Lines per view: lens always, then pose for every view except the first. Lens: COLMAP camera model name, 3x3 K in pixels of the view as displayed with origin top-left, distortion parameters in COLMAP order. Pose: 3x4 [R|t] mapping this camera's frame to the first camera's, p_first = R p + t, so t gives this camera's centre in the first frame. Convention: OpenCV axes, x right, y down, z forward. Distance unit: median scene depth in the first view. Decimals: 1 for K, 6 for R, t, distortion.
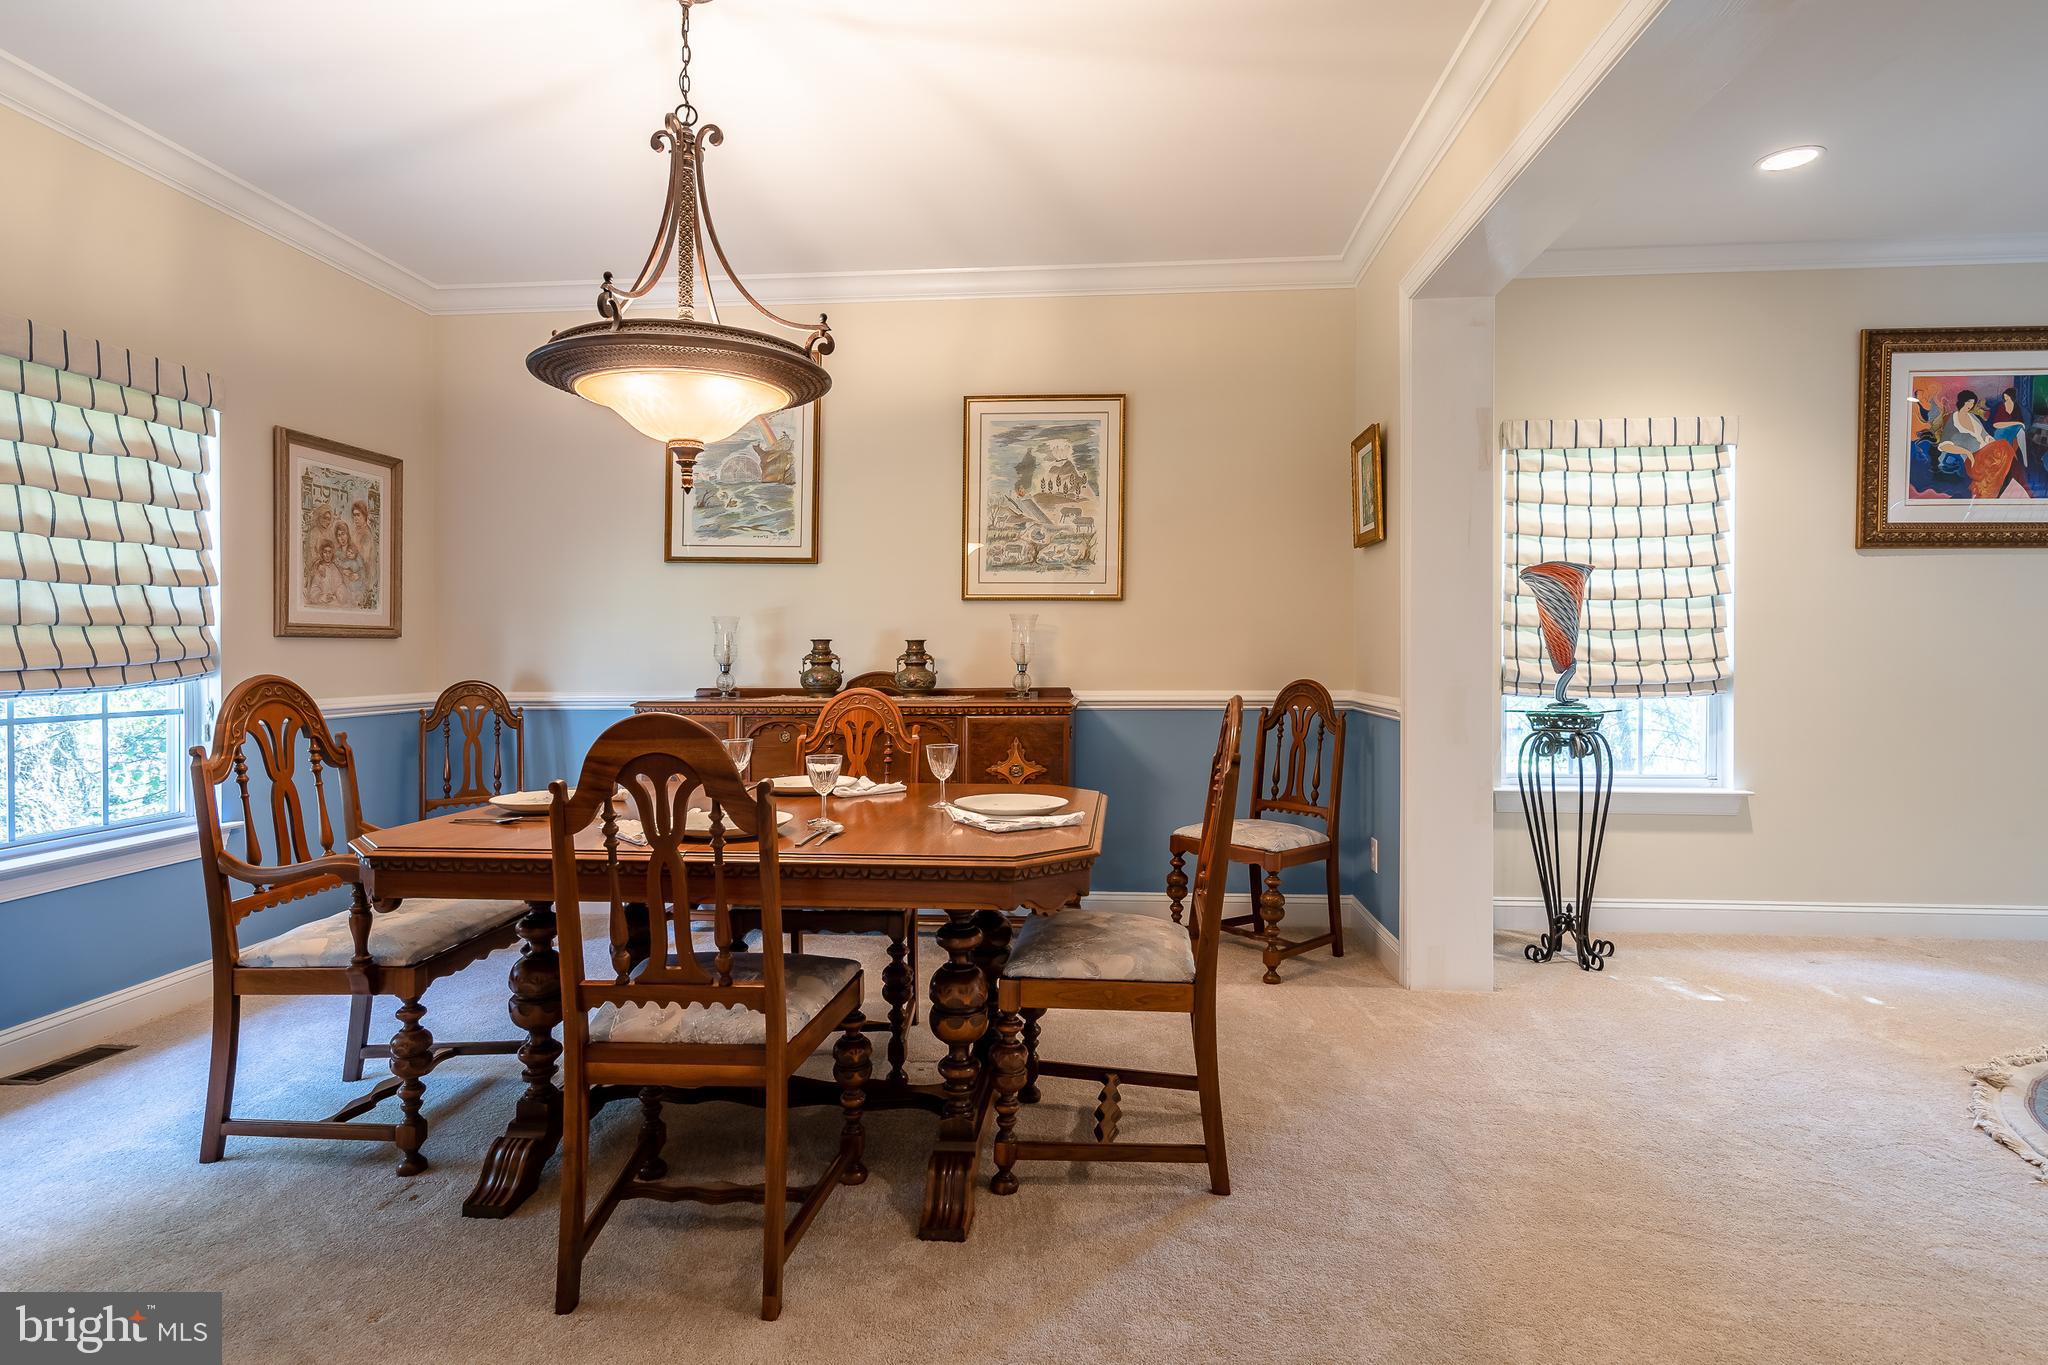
lens RADIAL K [[1047.0, 0, 1026.0], [0, 1047.0, 668.4], [0, 0, 1]] dist [0.000993, 0.000381]
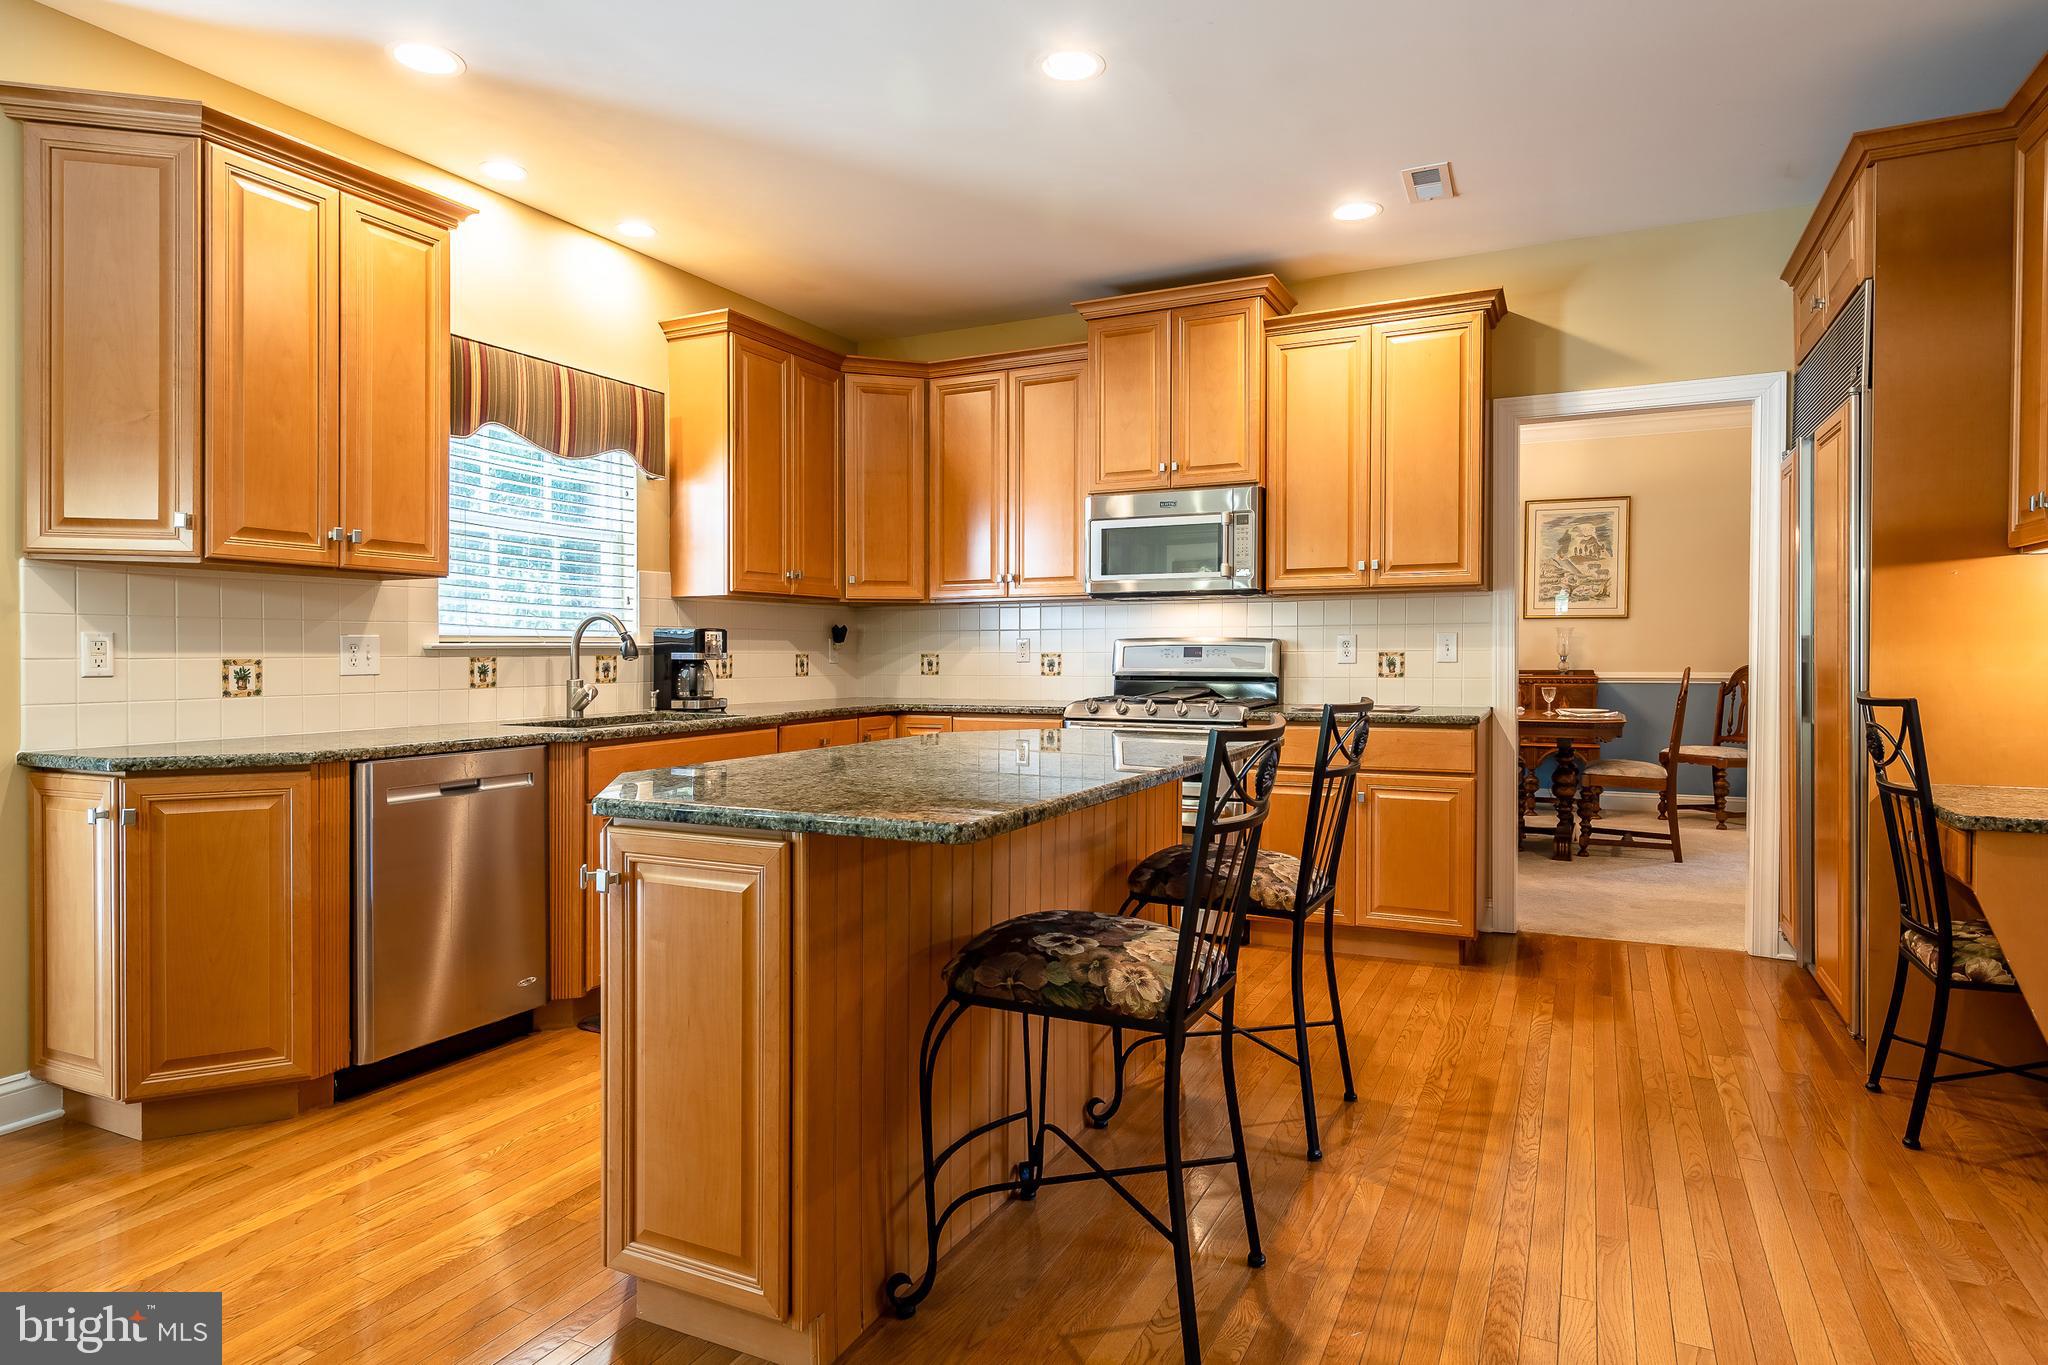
lens RADIAL K [[1159.3, 0, 1020.5], [0, 1159.3, 674.0], [0, 0, 1]] dist [0.004541, 0.001401]
pose [[0.931486, 0.005292, -0.363739, -0.146421], [-0.003991, 0.999983, 0.004326, 0.021367], [0.363755, -0.002578, 0.931491, -1.157642]]
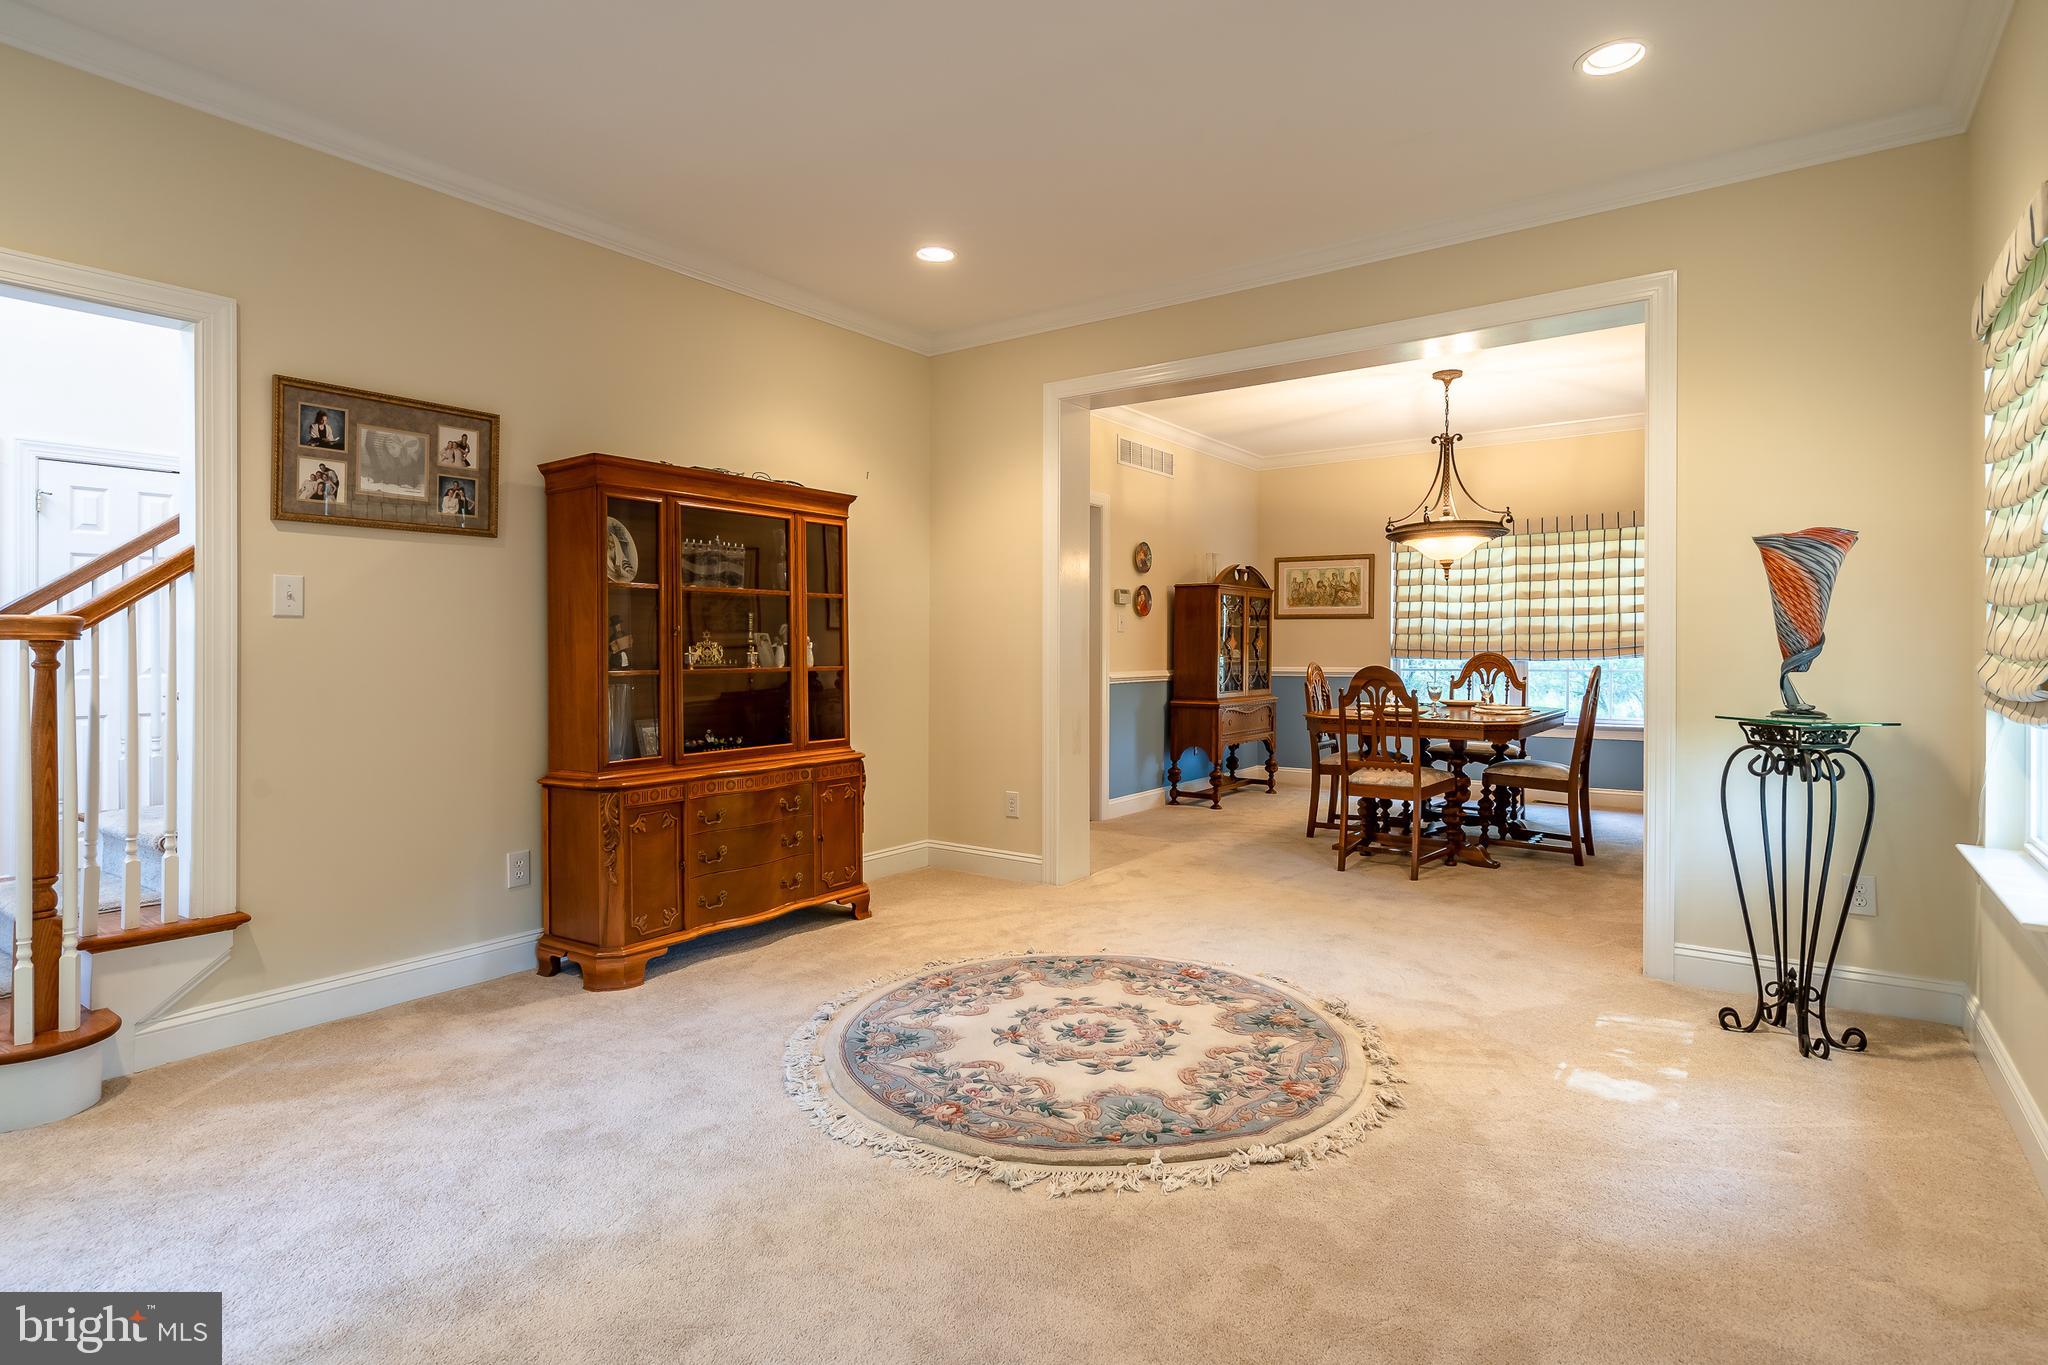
lens RADIAL K [[1047.0, 0, 1026.0], [0, 1047.0, 668.4], [0, 0, 1]] dist [0.000993, 0.000381]
pose [[-0.516555, 0.022838, -0.855949, 1.380692], [-0.006977, 0.999499, 0.030878, -0.017440], [0.856226, 0.021923, -0.516137, 0.849849]]
